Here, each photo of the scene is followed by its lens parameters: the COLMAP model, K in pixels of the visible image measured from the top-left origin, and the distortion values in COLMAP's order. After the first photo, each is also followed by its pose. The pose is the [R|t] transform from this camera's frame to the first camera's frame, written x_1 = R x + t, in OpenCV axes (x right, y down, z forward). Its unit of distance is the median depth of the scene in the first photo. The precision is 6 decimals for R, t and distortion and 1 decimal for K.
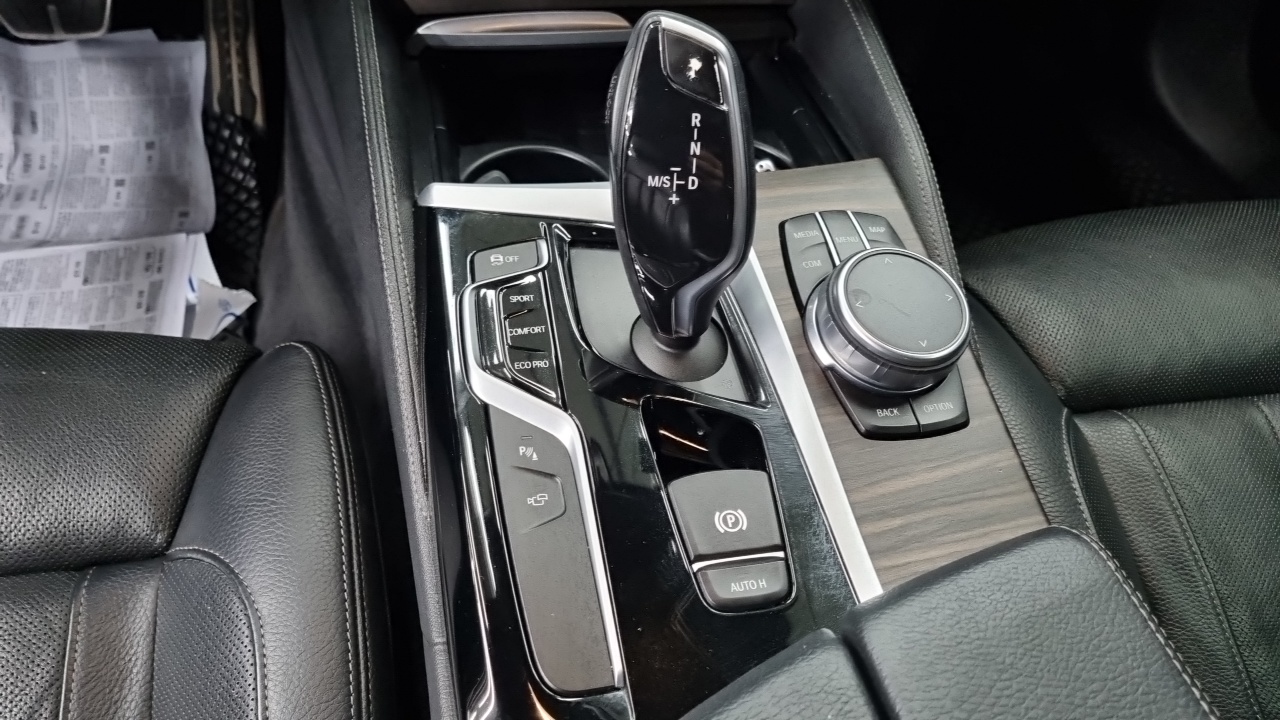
lens RADIAL K [[962.0, 0, 640.0], [0, 962.0, 360.0], [0, 0, 1]] dist [0.003146, -0.005360]
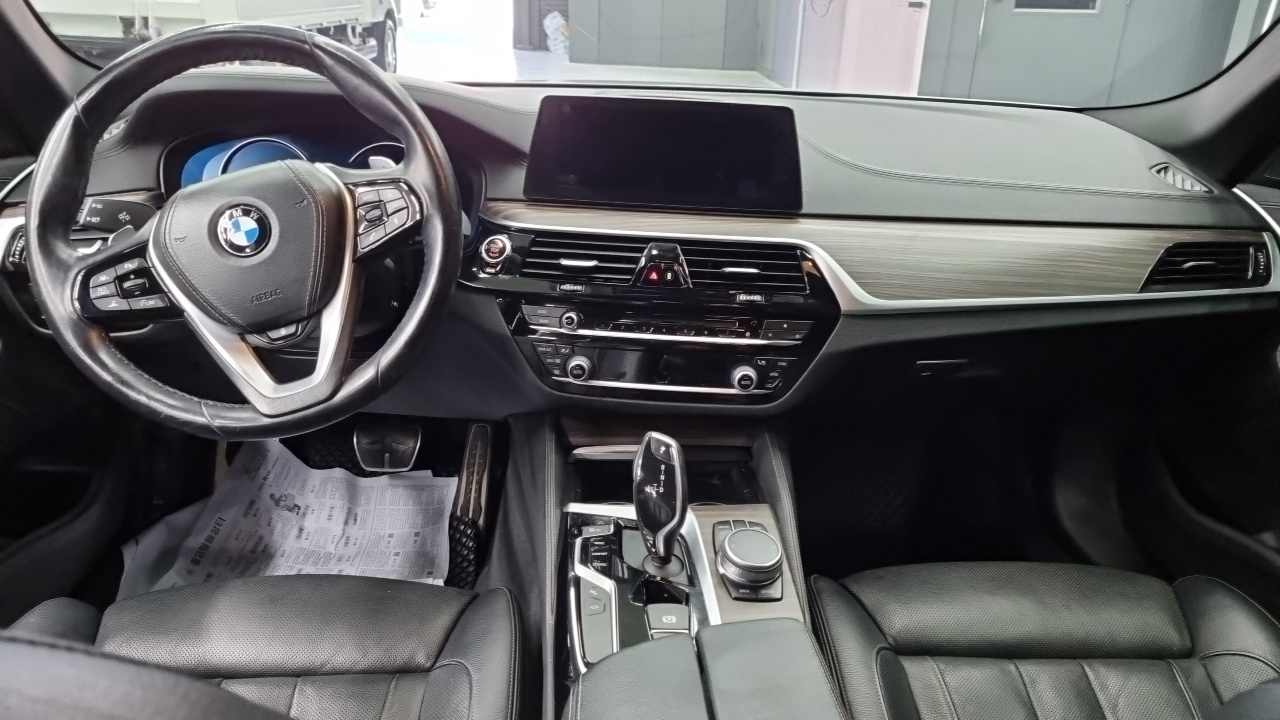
lens RADIAL K [[962.0, 0, 640.0], [0, 962.0, 360.0], [0, 0, 1]] dist [0.003146, -0.005360]
pose [[0.985729, -0.001426, -0.168332, 0.308266], [-0.080246, 0.875056, -0.477323, 0.542905], [0.147980, 0.484019, 0.862454, -1.044415]]
